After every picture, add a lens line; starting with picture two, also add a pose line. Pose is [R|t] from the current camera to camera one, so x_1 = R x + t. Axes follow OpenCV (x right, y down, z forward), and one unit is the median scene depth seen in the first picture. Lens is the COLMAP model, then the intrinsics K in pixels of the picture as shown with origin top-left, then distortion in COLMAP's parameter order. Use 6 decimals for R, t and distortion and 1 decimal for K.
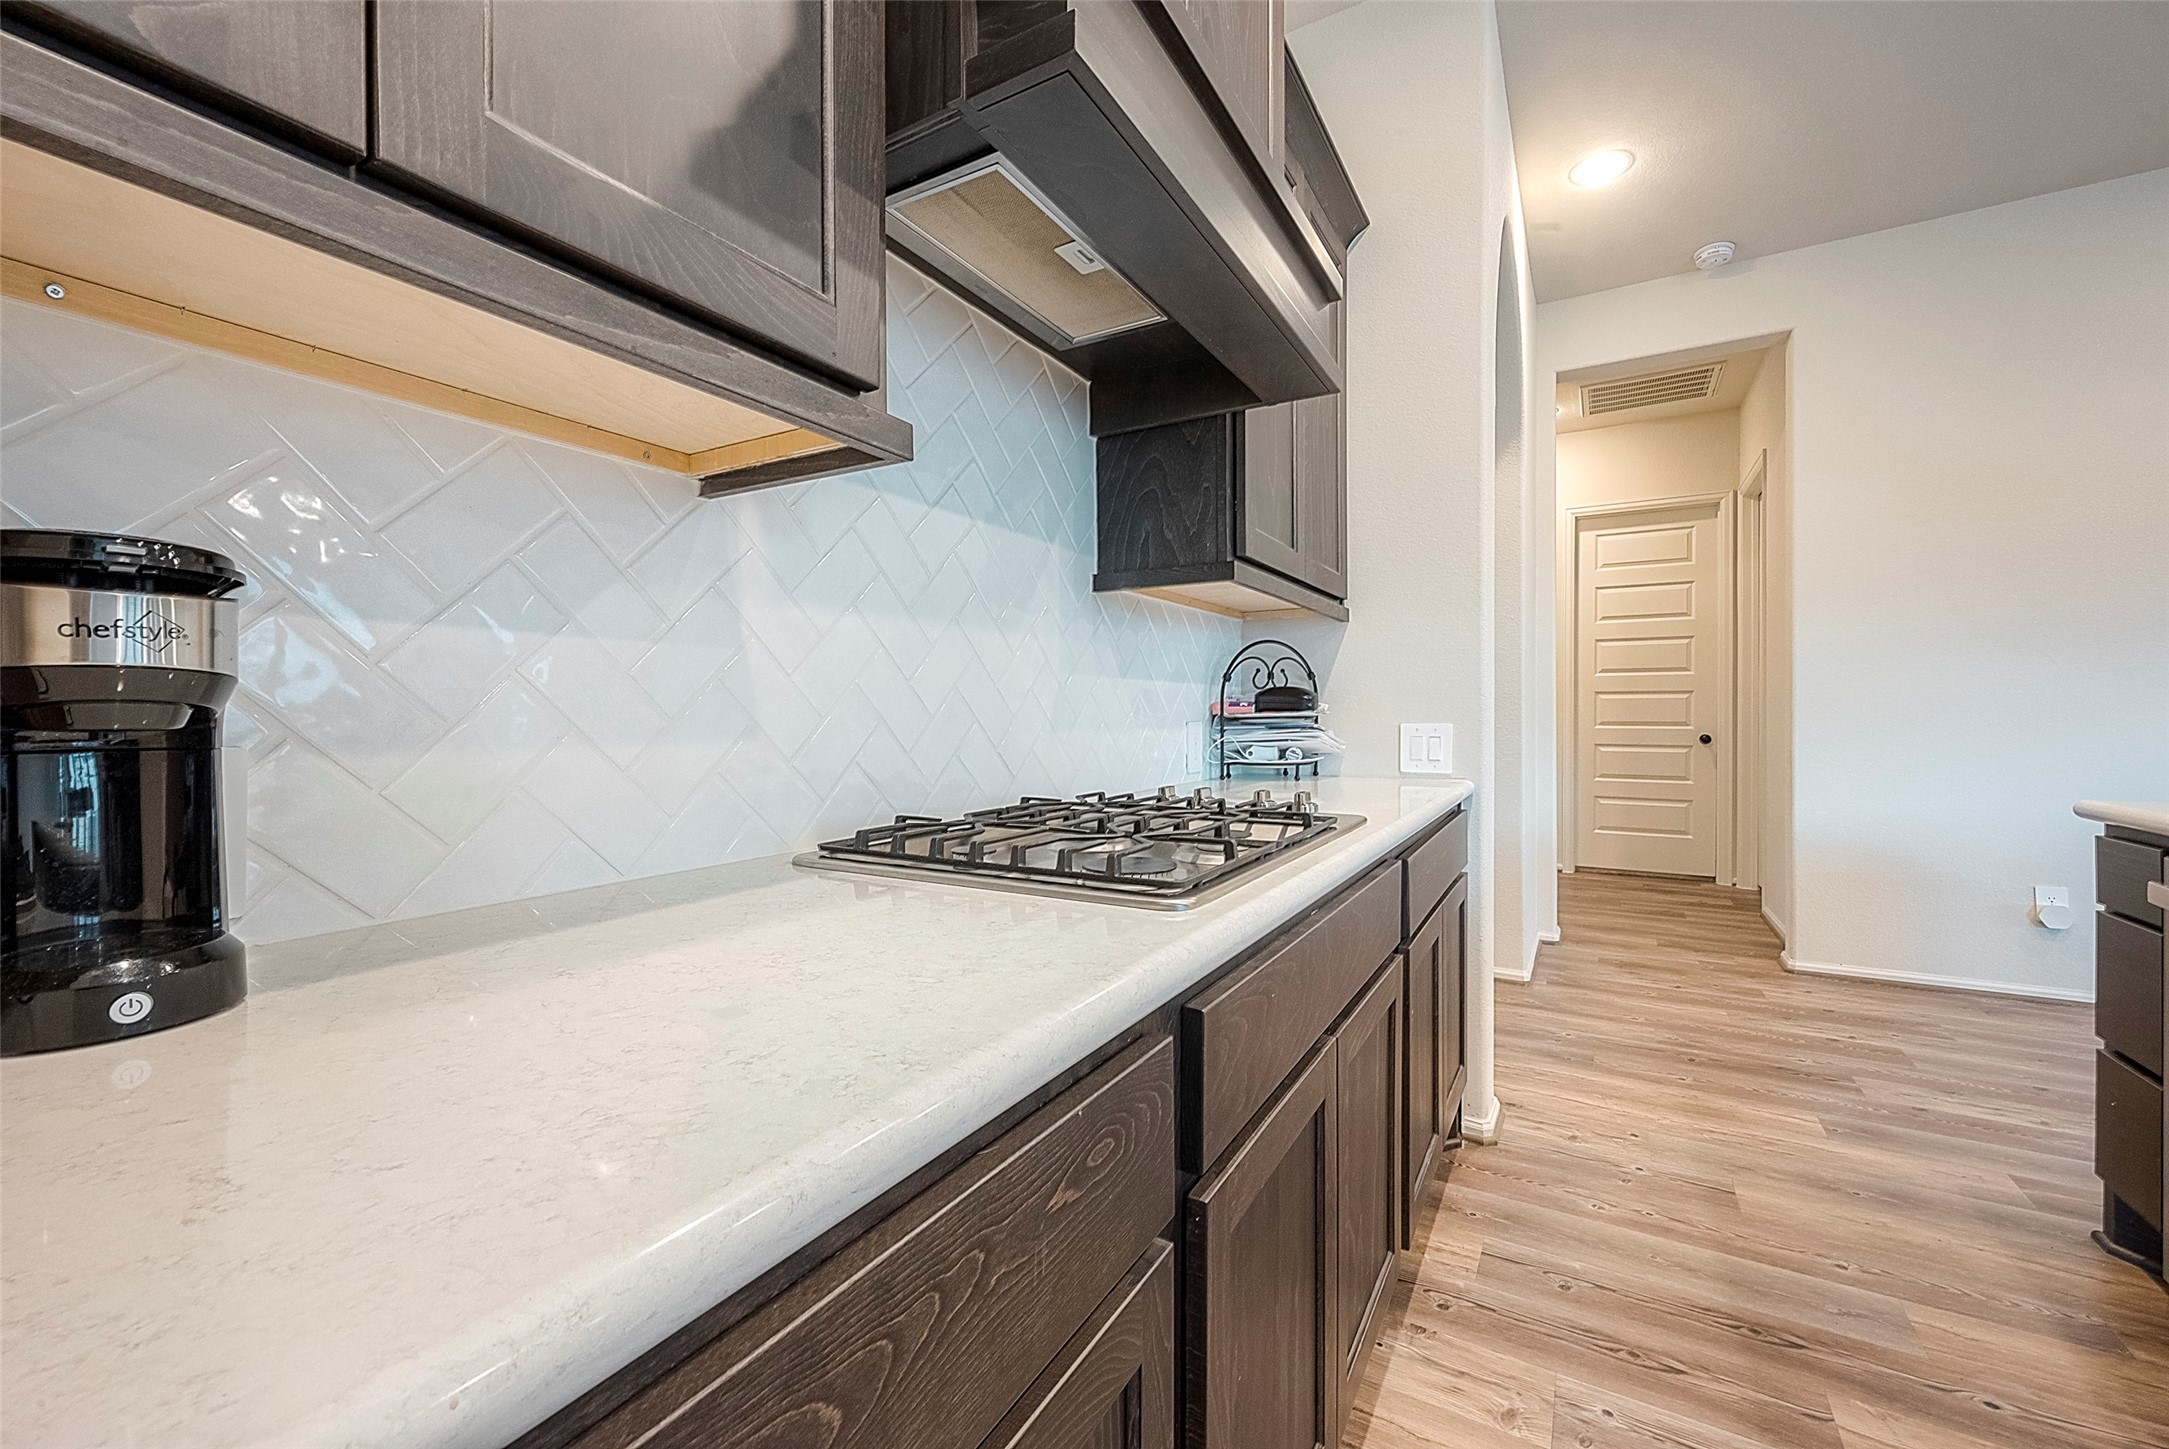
lens RADIAL K [[860.8, 0, 1071.2], [0, 860.8, 702.1], [0, 0, 1]] dist [-0.006057, 0.001007]
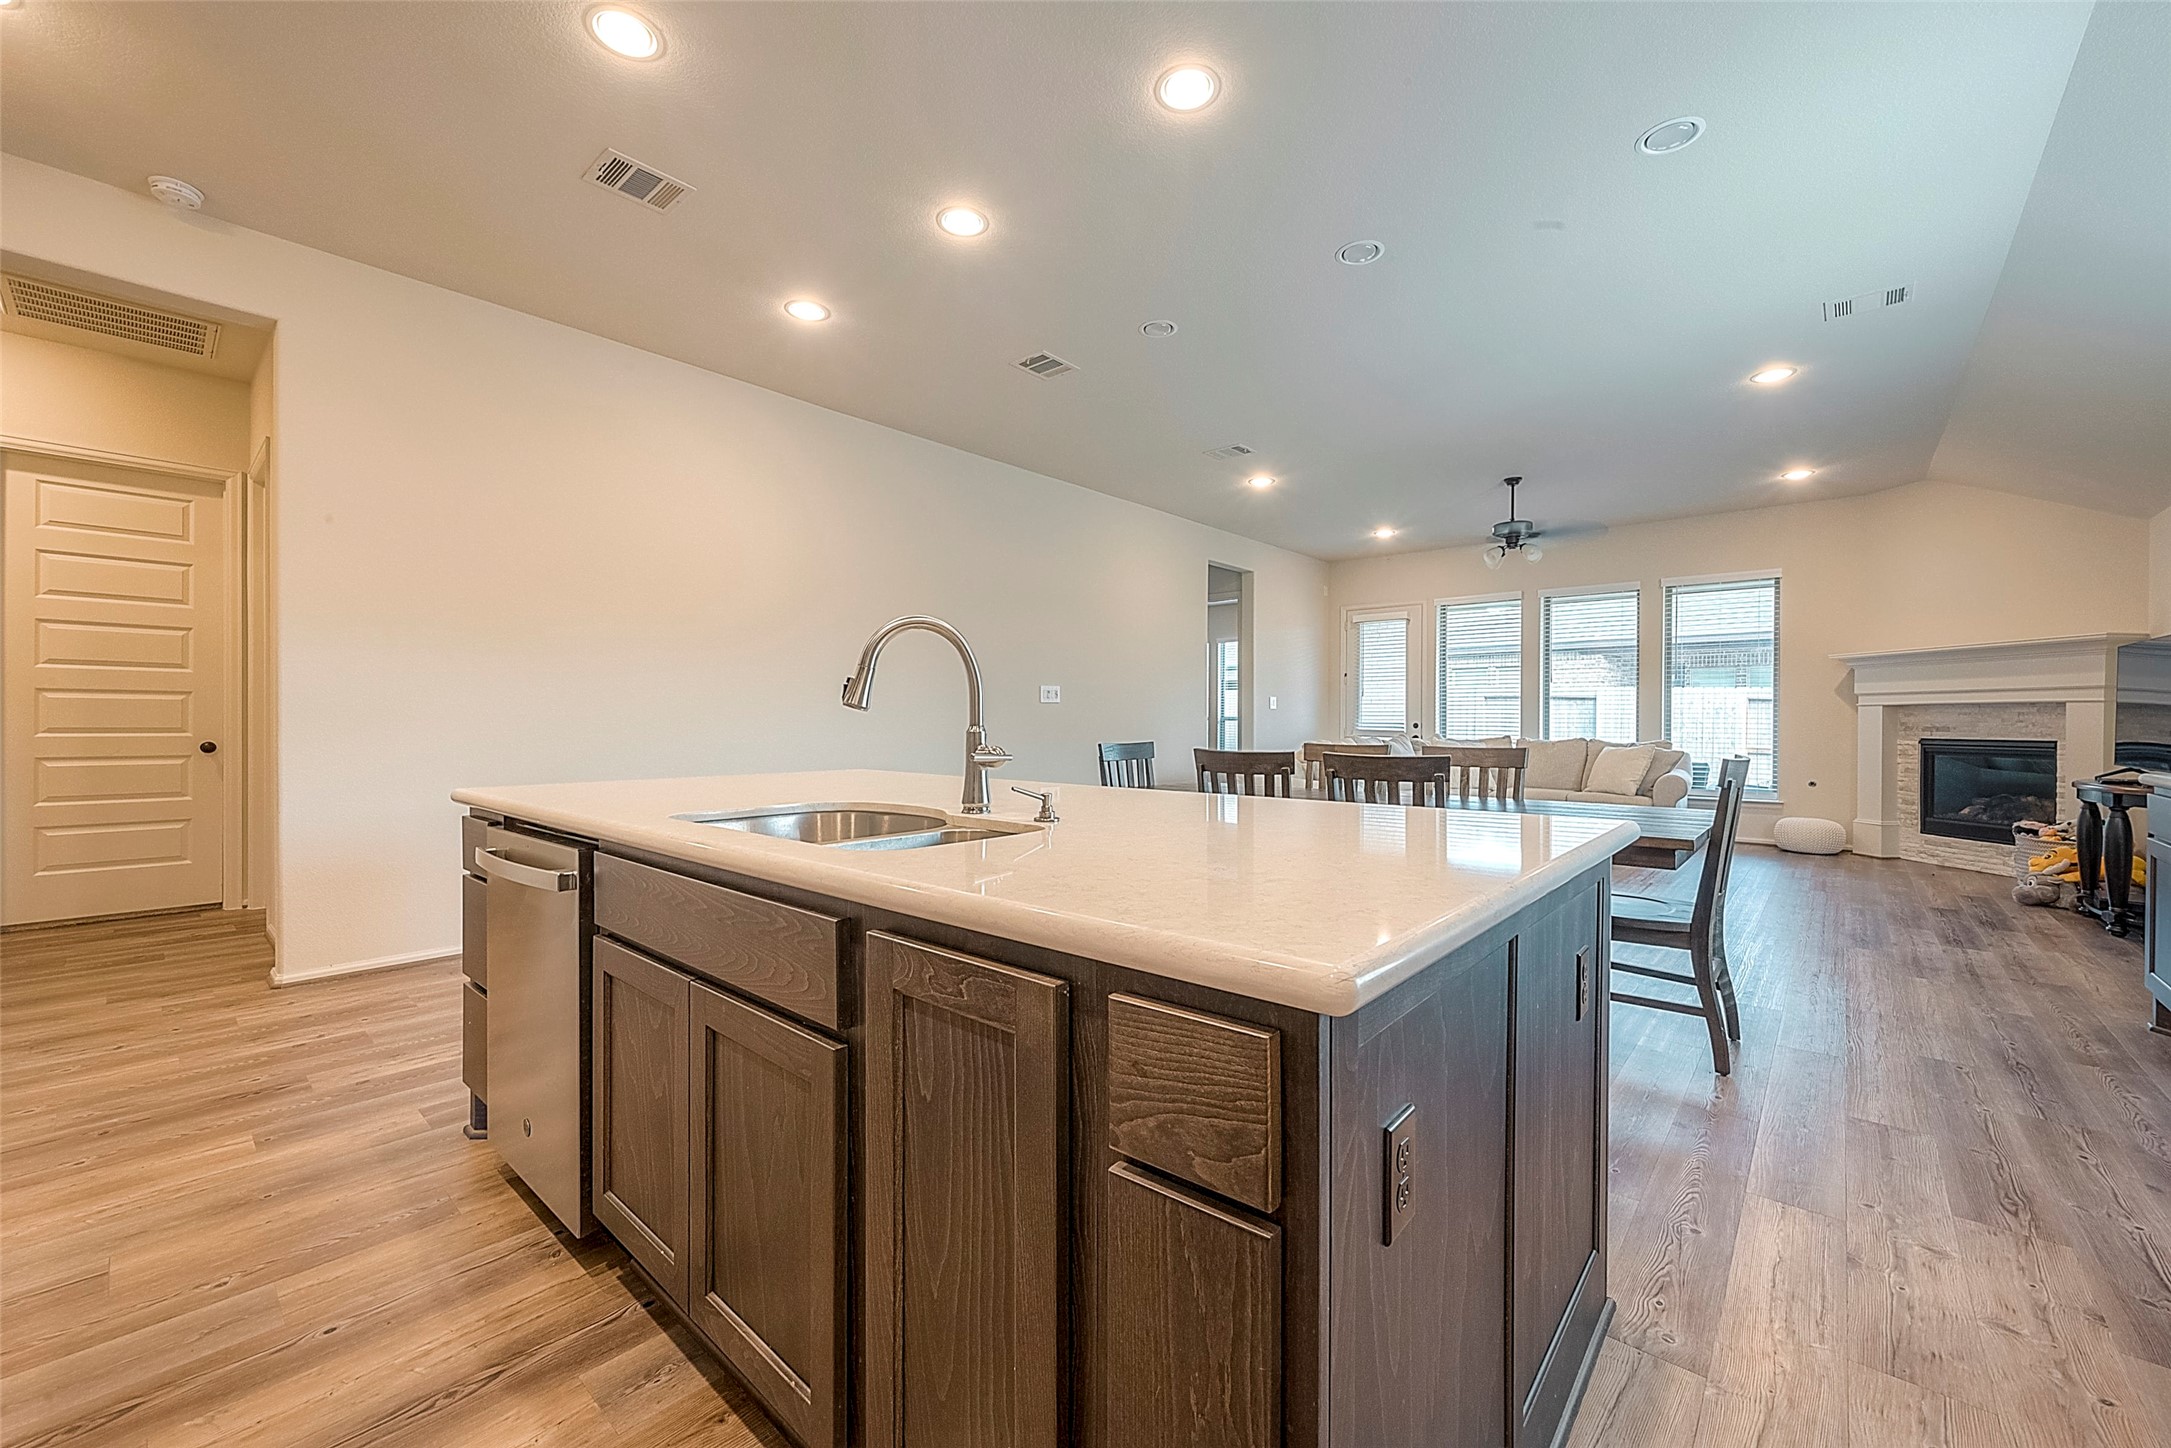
lens RADIAL K [[861.6, 0, 1101.5], [0, 861.6, 714.4], [0, 0, 1]] dist [-0.006057, 0.001007]
pose [[0.170108, 0.006633, 0.985403, 0.065803], [-0.015259, 0.999875, -0.004096, -0.002422], [-0.985307, -0.014340, 0.170188, -0.095559]]
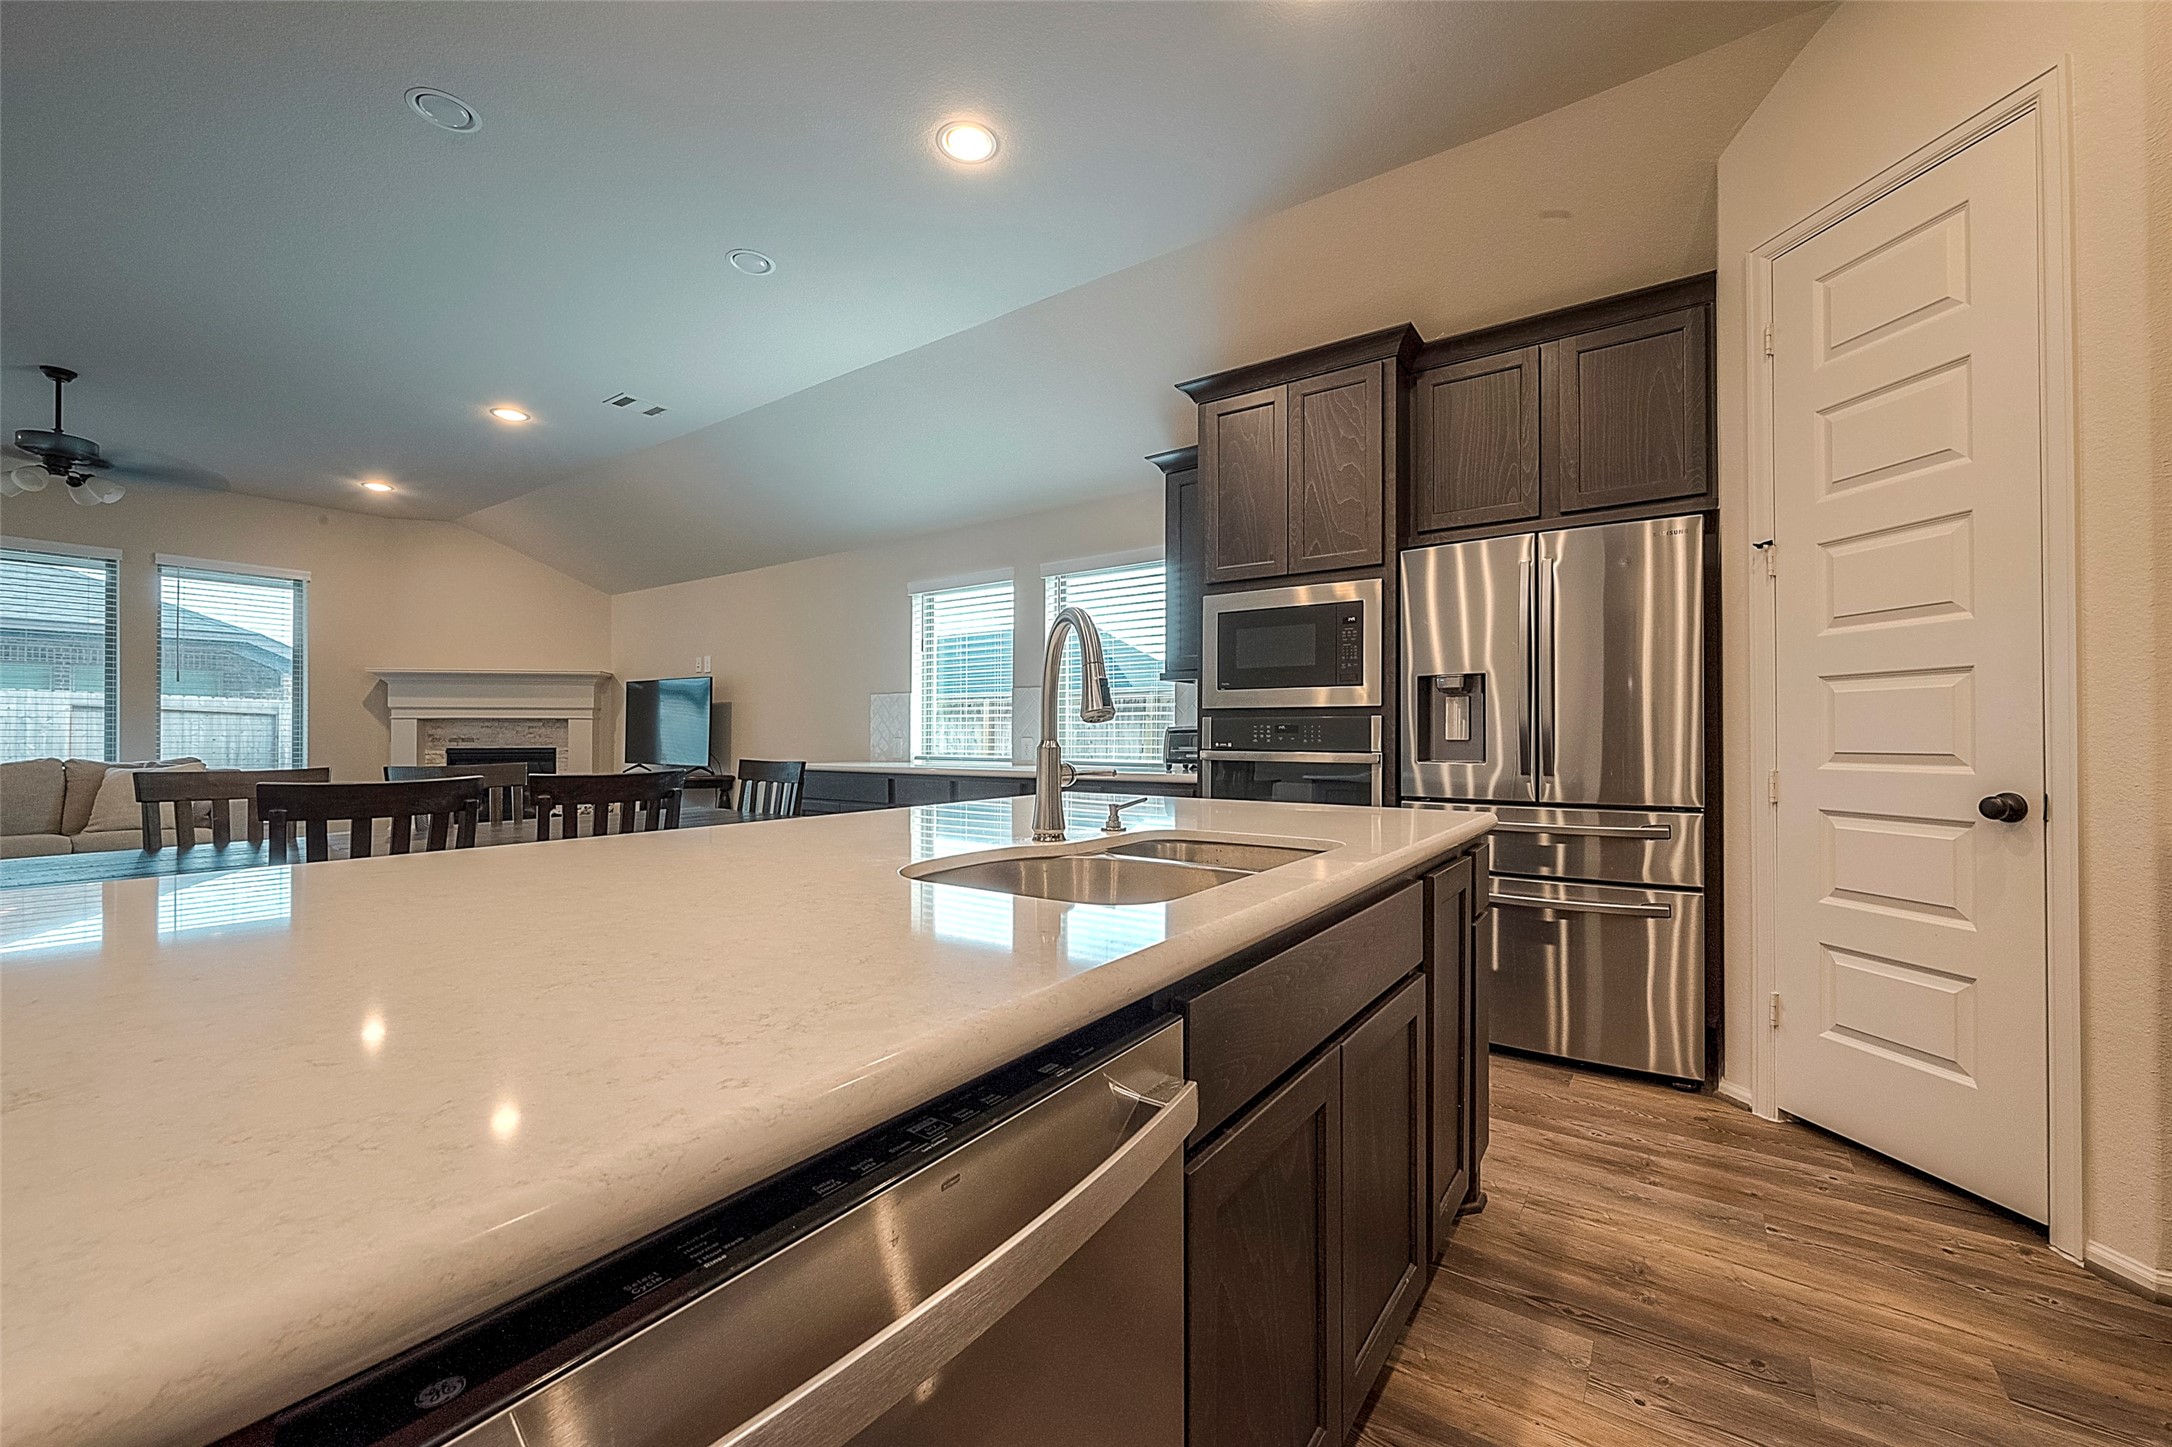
lens RADIAL K [[862.0, 0, 1086.5], [0, 862.0, 735.9], [0, 0, 1]] dist [-0.006057, 0.001007]
pose [[-0.997107, -0.000207, 0.076010, 0.629161], [-0.000955, 0.999951, -0.009807, 0.006136], [-0.076005, -0.009851, -0.997059, 0.671767]]
